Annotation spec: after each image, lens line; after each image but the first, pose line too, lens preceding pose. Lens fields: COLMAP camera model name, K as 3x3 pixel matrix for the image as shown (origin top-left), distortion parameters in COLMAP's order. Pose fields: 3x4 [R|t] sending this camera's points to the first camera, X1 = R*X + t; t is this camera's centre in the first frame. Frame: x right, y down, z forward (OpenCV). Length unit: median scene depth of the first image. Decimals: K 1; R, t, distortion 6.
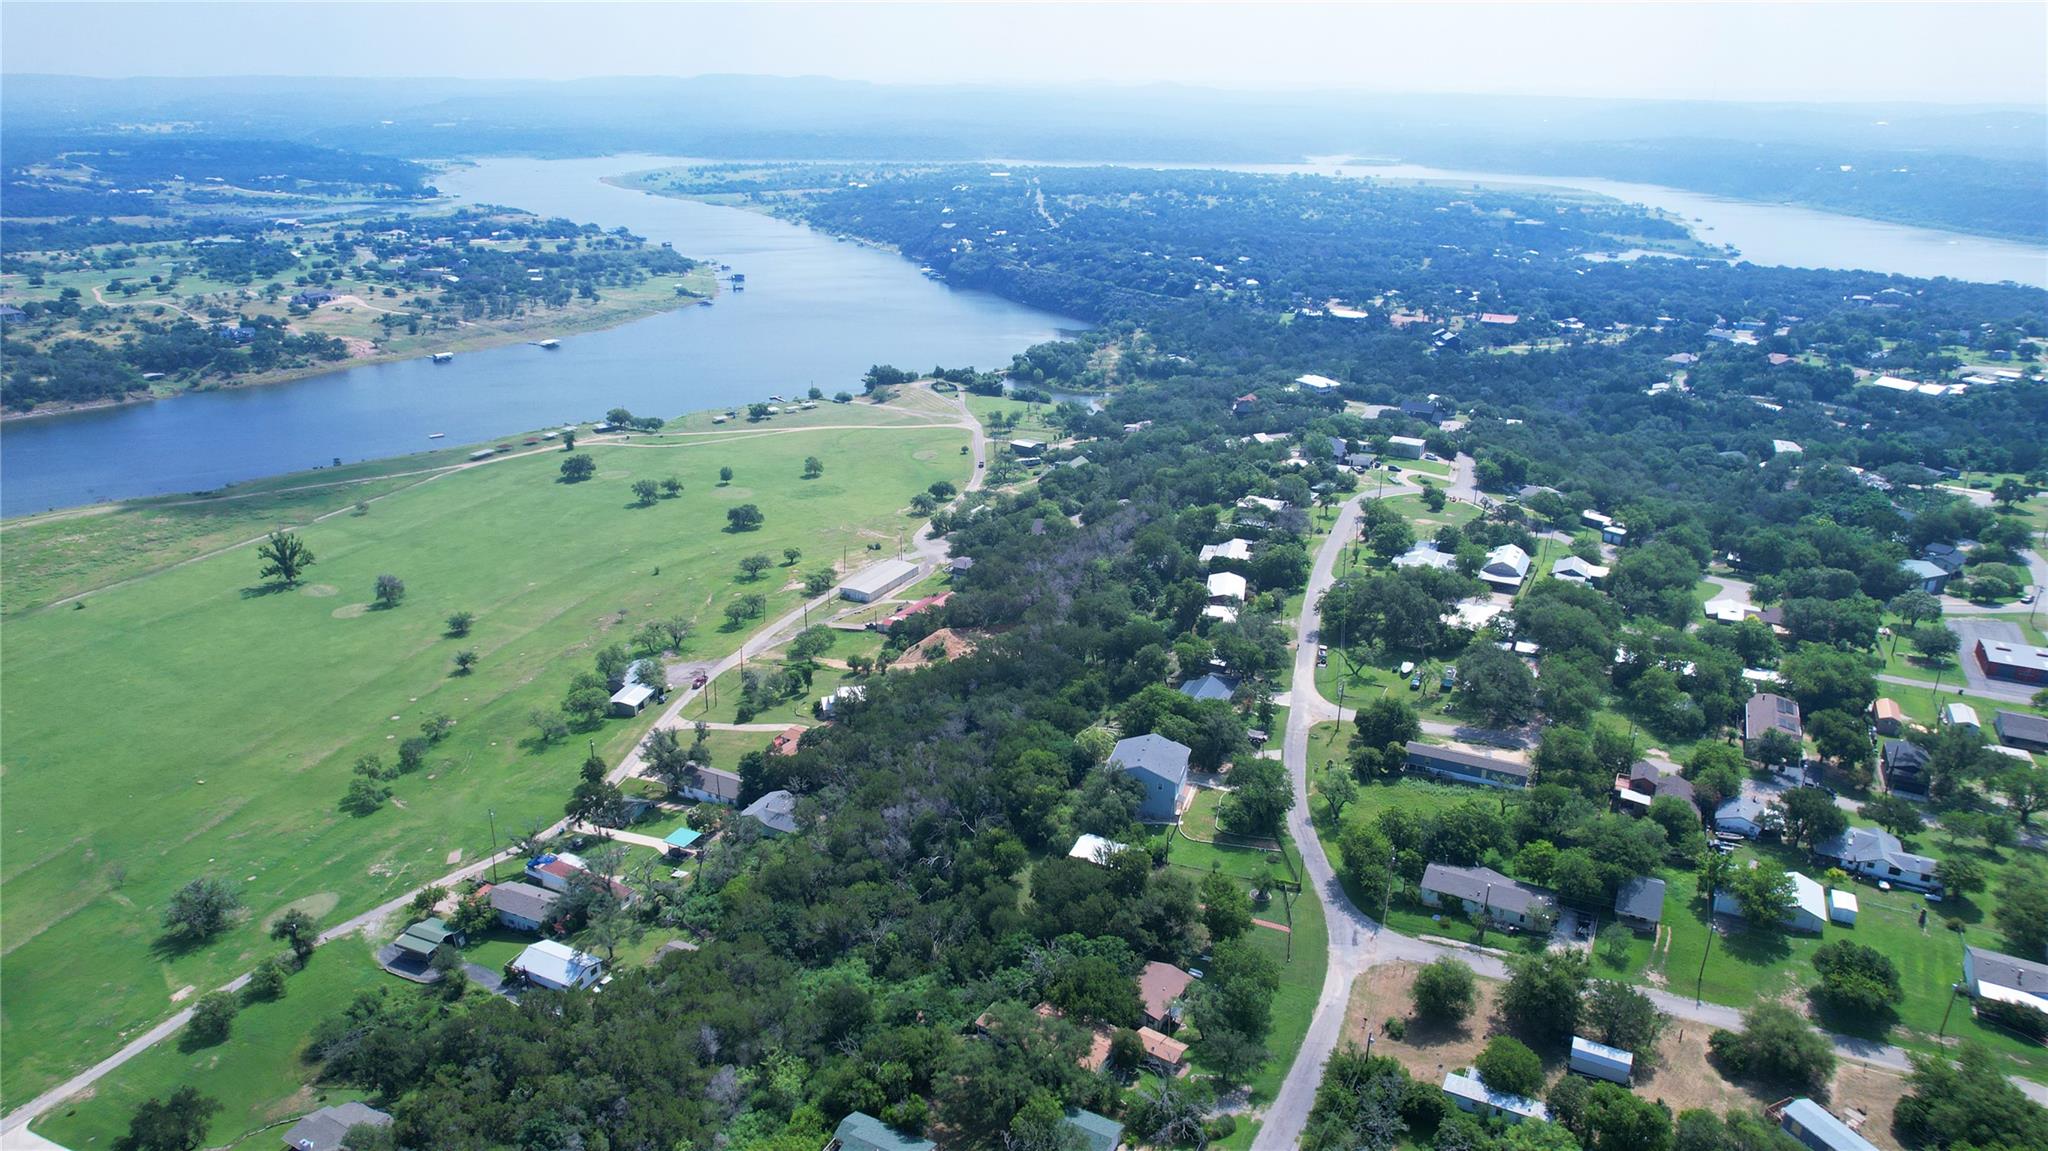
lens RADIAL K [[1310.4, 0, 1028.2], [0, 1310.4, 565.0], [0, 0, 1]] dist [-0.079639, 0.073537]
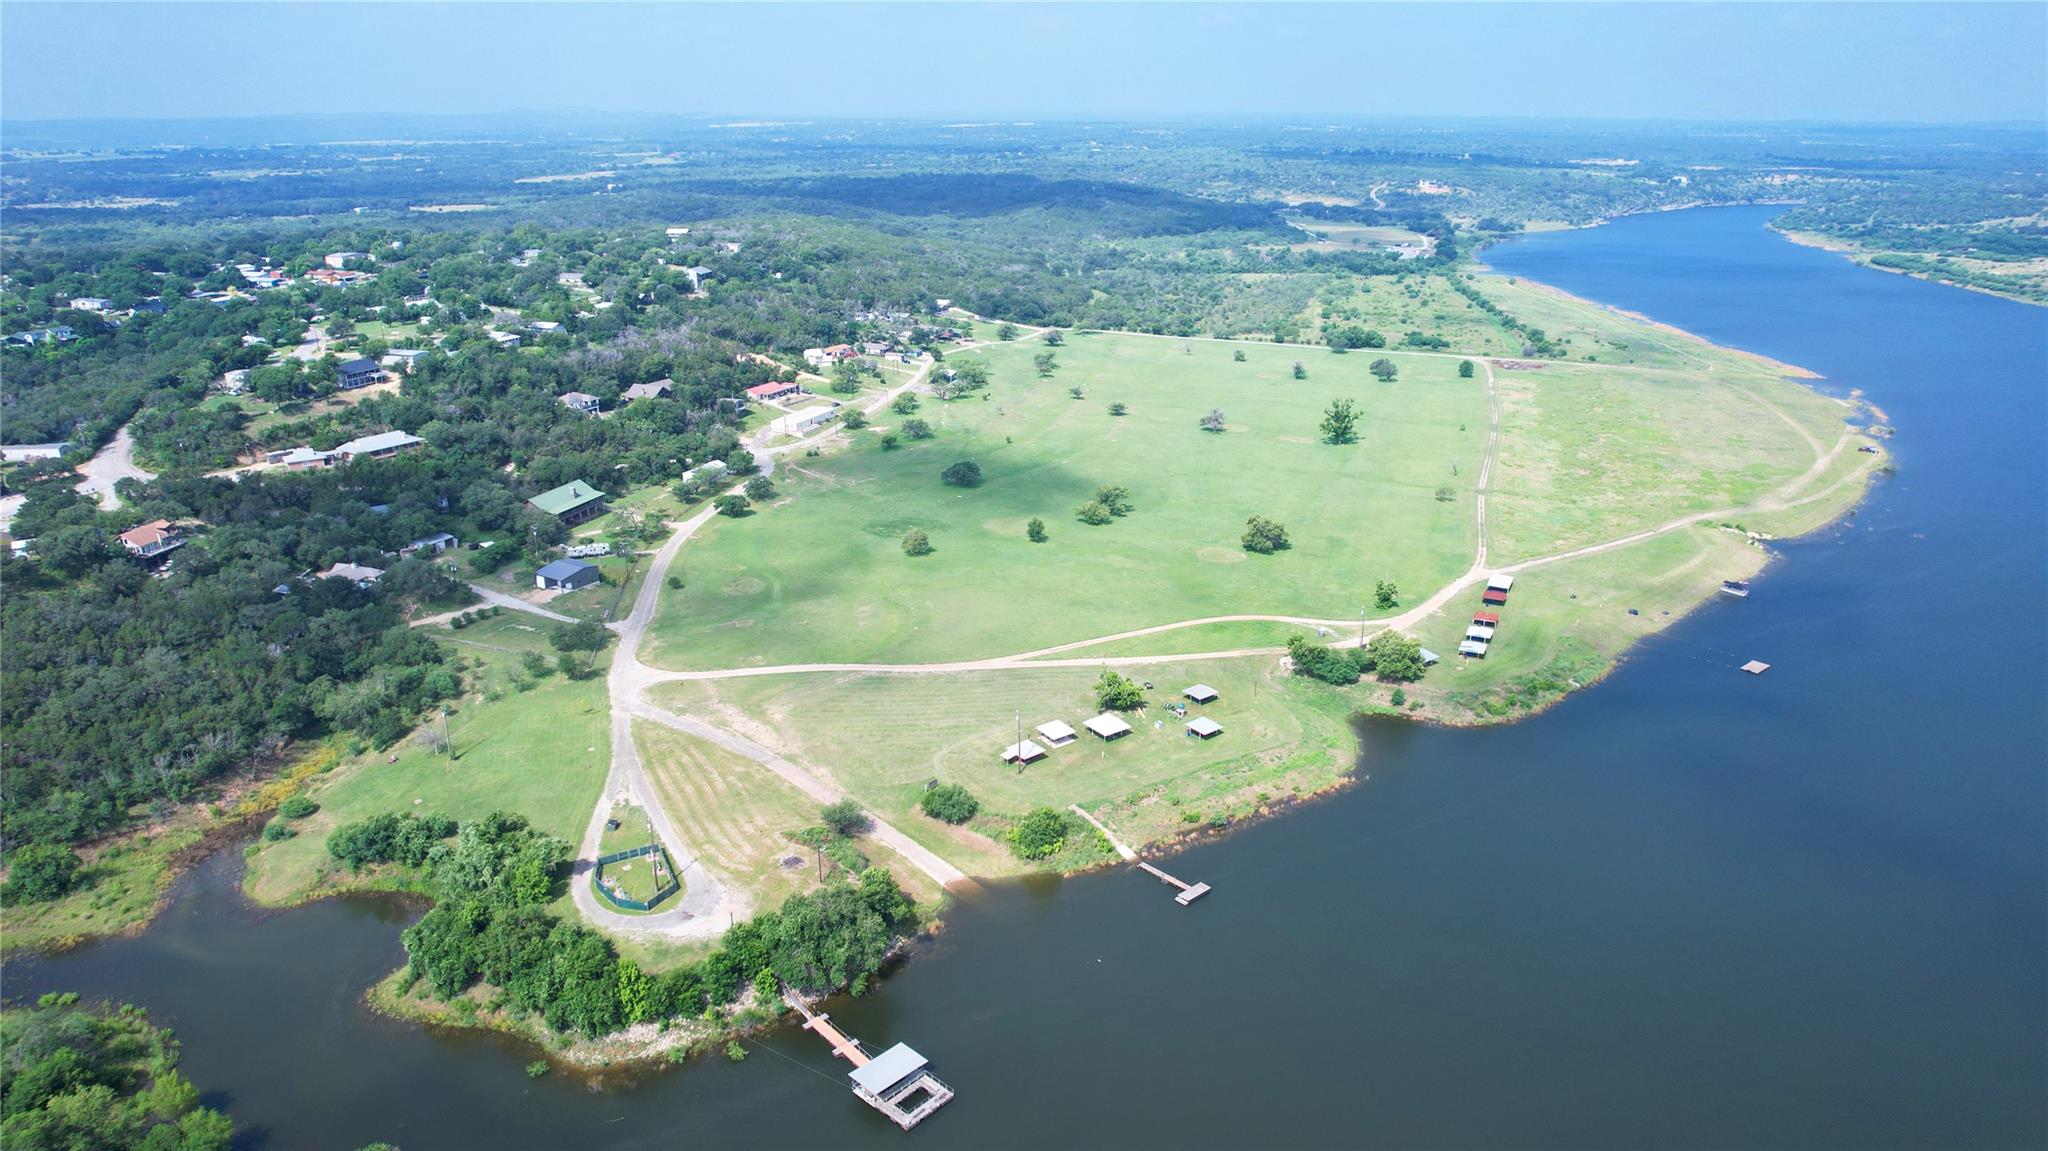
lens RADIAL K [[1310.4, 0, 1028.2], [0, 1310.4, 565.0], [0, 0, 1]] dist [-0.079639, 0.073537]
pose [[-0.996775, 0.027762, -0.075293, -0.134335], [-0.026109, 0.775007, 0.631413, -0.382727], [0.075882, 0.631342, -0.771783, 1.191535]]
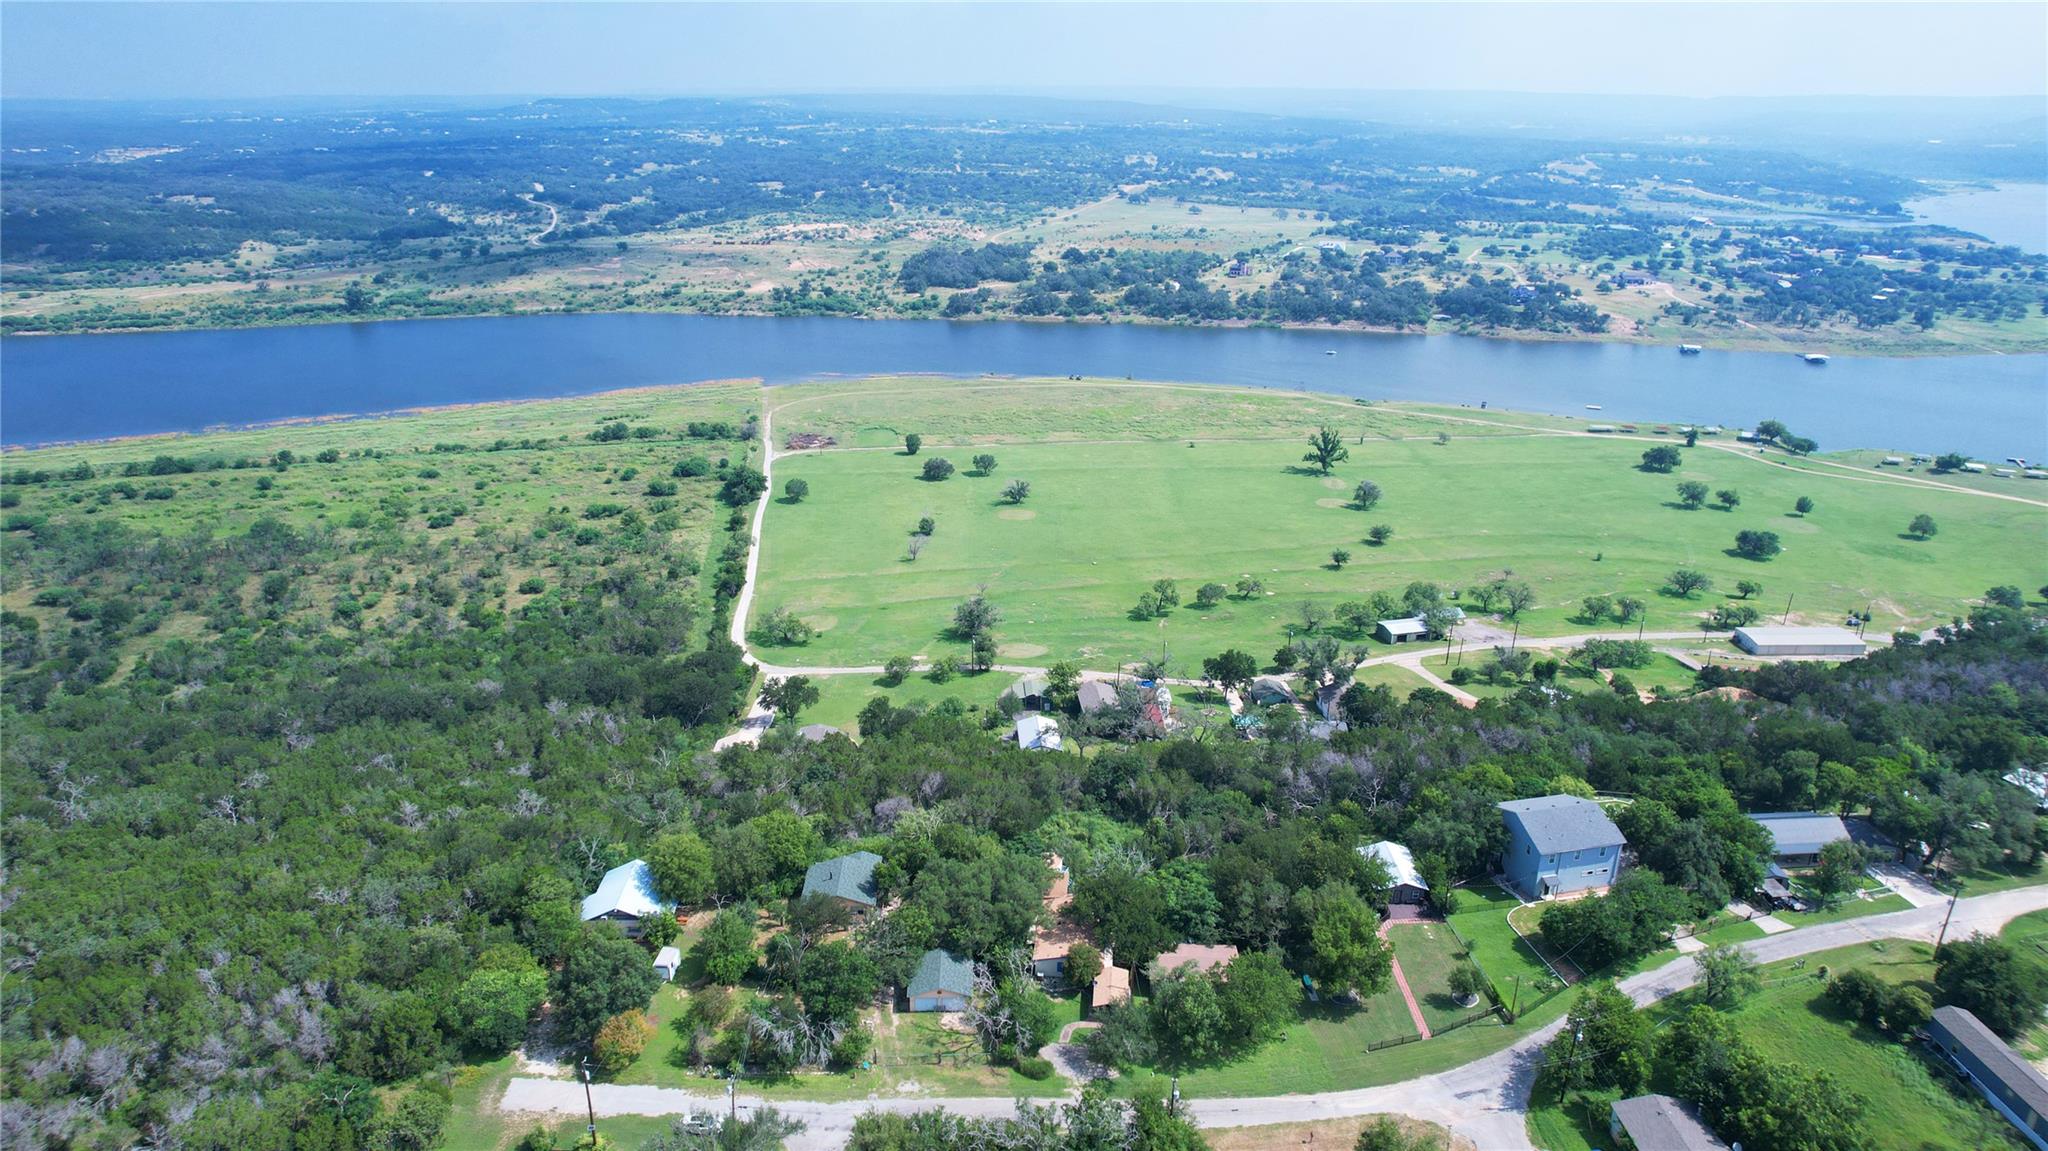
lens RADIAL K [[1310.4, 0, 1028.2], [0, 1310.4, 565.0], [0, 0, 1]] dist [-0.079639, 0.073537]
pose [[0.487394, 0.296165, -0.821421, 0.172528], [-0.309487, 0.938244, 0.154649, -0.004118], [0.816495, 0.178844, 0.548954, 0.102379]]
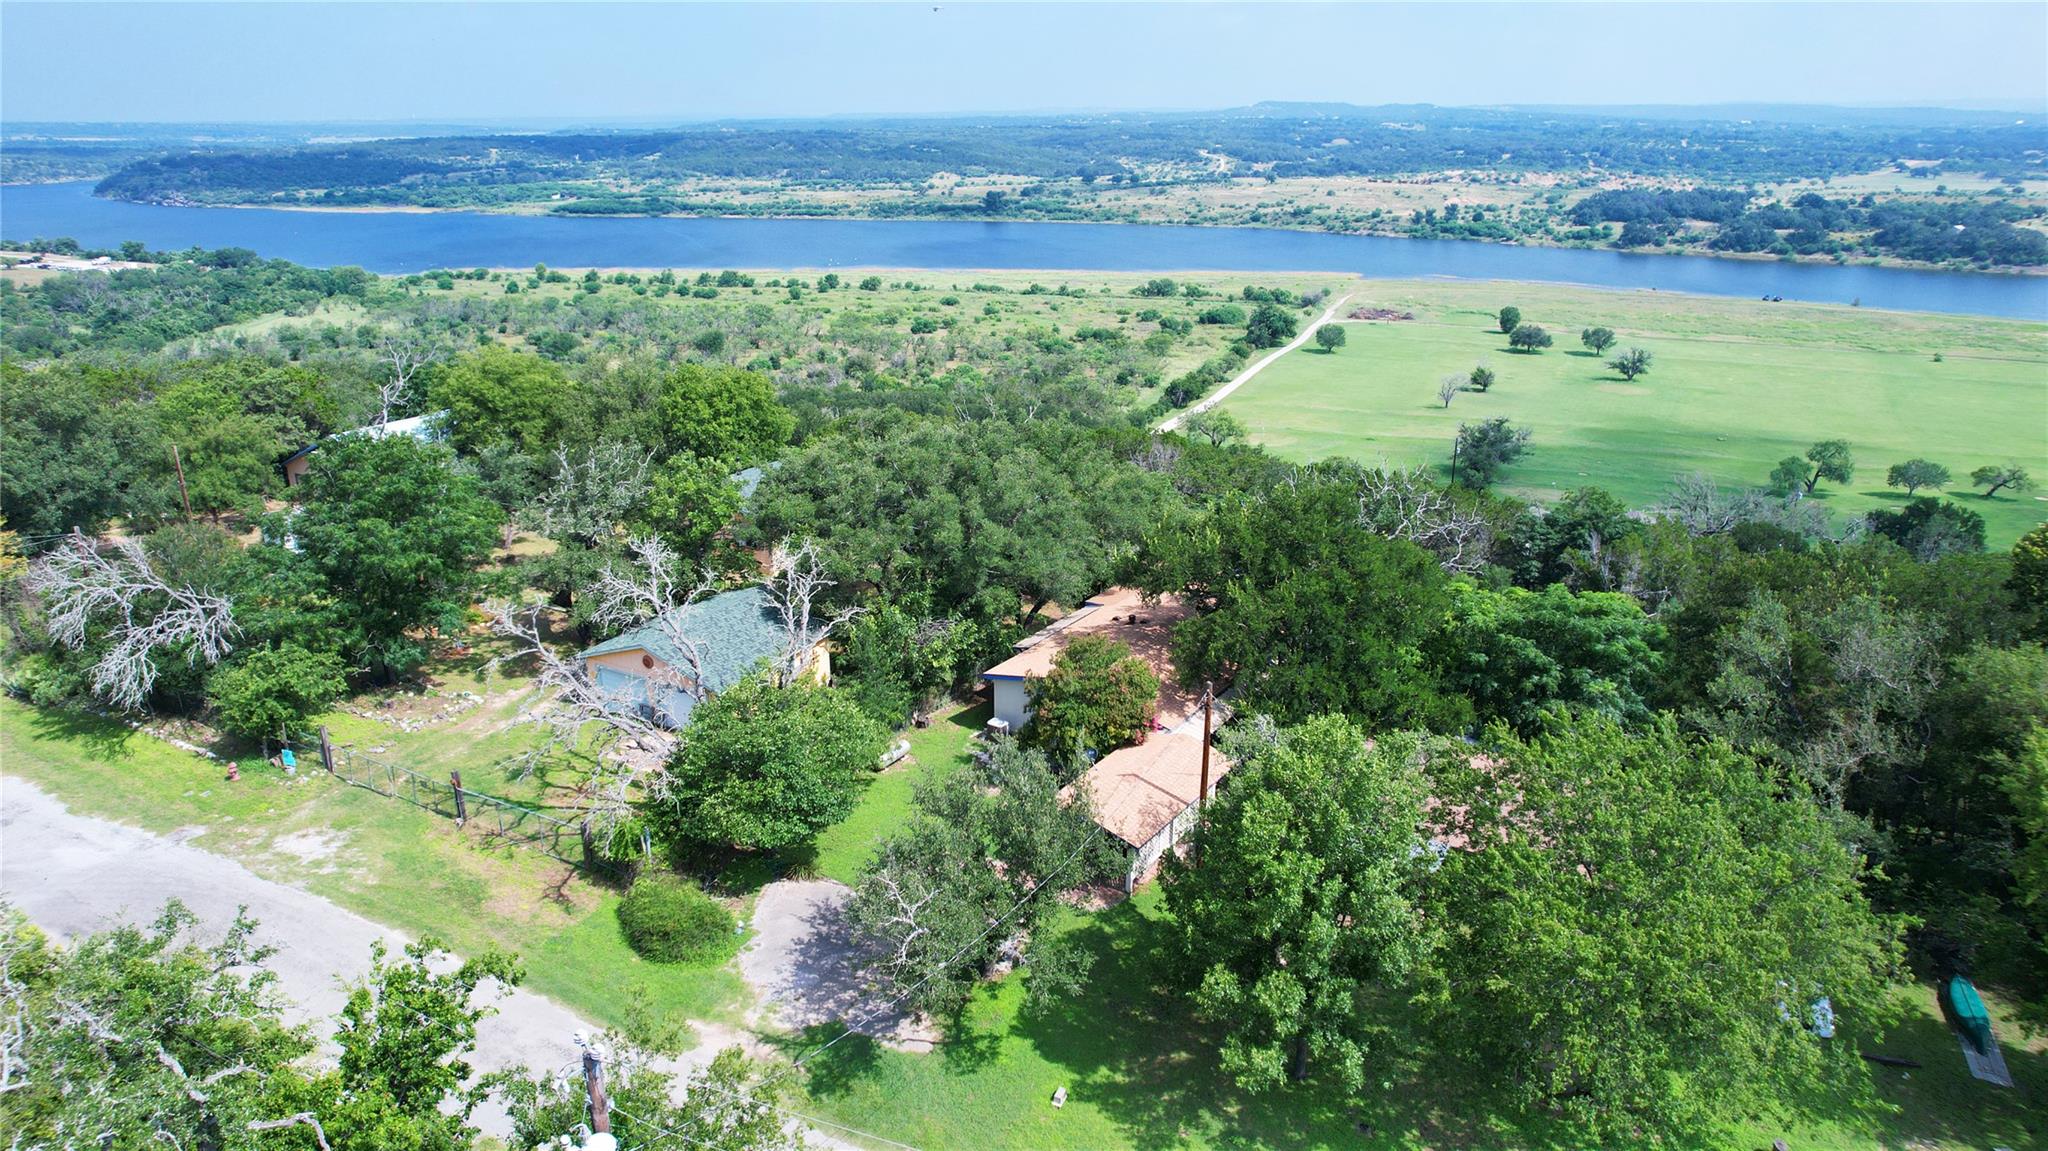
lens RADIAL K [[1310.4, 0, 1028.2], [0, 1310.4, 565.0], [0, 0, 1]] dist [-0.079639, 0.073537]
pose [[-0.010354, 0.321808, -0.946748, 0.079329], [-0.349741, 0.885833, 0.304927, 0.063593], [0.936789, 0.334274, 0.103378, 0.228218]]
